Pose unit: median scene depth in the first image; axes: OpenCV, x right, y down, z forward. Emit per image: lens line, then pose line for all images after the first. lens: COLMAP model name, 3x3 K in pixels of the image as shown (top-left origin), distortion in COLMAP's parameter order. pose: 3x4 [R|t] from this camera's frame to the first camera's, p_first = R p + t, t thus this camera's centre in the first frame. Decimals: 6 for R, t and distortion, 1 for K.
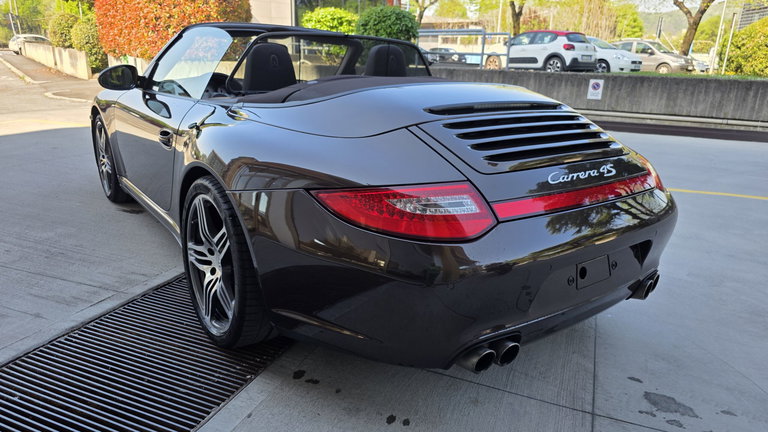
lens RADIAL K [[514.6, 0, 384.5], [0, 514.6, 219.4], [0, 0, 1]] dist [0.057152, -0.052968]
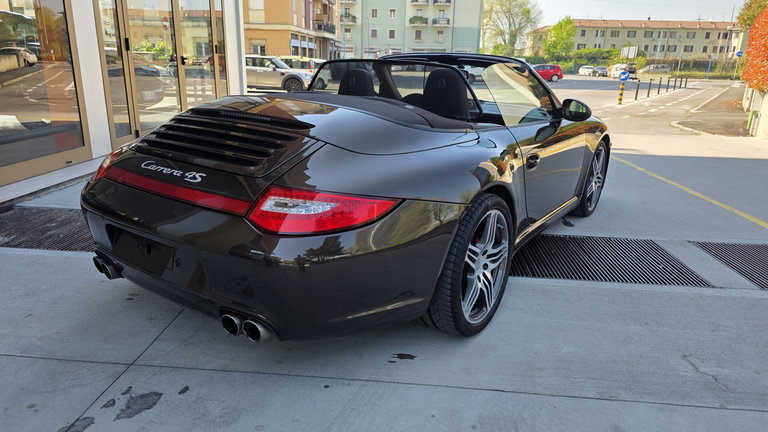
lens RADIAL K [[517.0, 0, 384.6], [0, 517.0, 221.9], [0, 0, 1]] dist [0.057536, -0.055691]
pose [[0.314598, 0.251989, -0.915166, 0.287976], [-0.302733, 0.940408, 0.154872, -0.053947], [0.899656, 0.228329, 0.372136, 0.179752]]
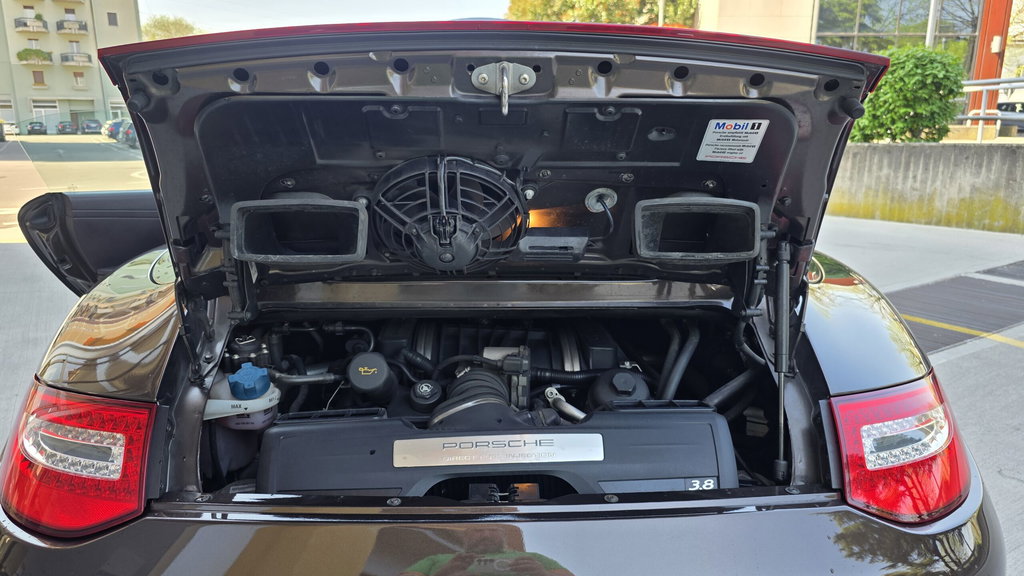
lens RADIAL K [[689.4, 0, 512.8], [0, 689.4, 295.9], [0, 0, 1]] dist [0.057536, -0.055691]
pose [[0.823614, 0.100584, -0.558160, 0.118398], [-0.142733, 0.989232, -0.032350, -0.030323], [0.548897, 0.106312, 0.829102, 0.098998]]
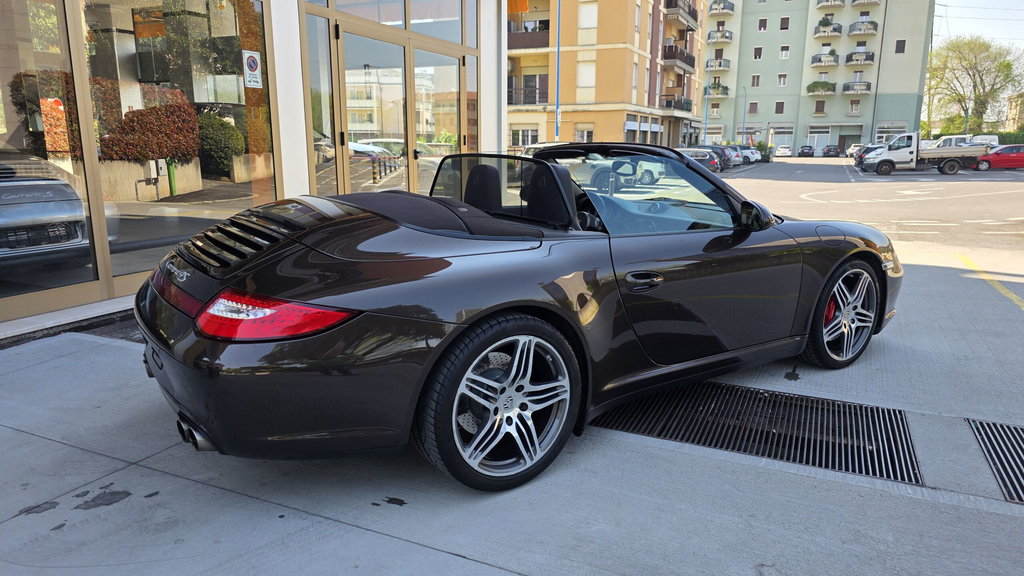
lens RADIAL K [[689.4, 0, 512.8], [0, 689.4, 295.9], [0, 0, 1]] dist [0.057536, -0.055691]
pose [[-0.037312, 0.177304, -0.983449, 0.334083], [-0.309946, 0.933547, 0.180067, -0.096402], [0.950022, 0.311535, 0.020122, 0.299399]]
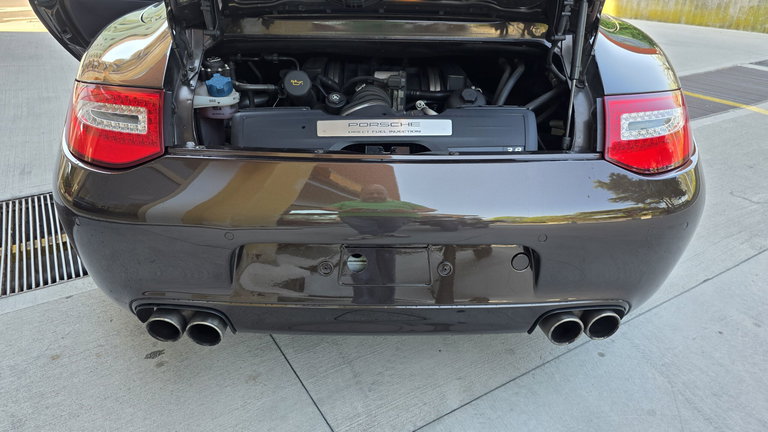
lens RADIAL K [[517.2, 0, 384.0], [0, 517.2, 216.0], [0, 0, 1]] dist [0.039170, -0.033094]
pose [[0.810642, 0.245119, -0.531768, 0.129516], [-0.159573, 0.966268, 0.202145, -0.015528], [0.563380, -0.079012, 0.822411, 0.086281]]
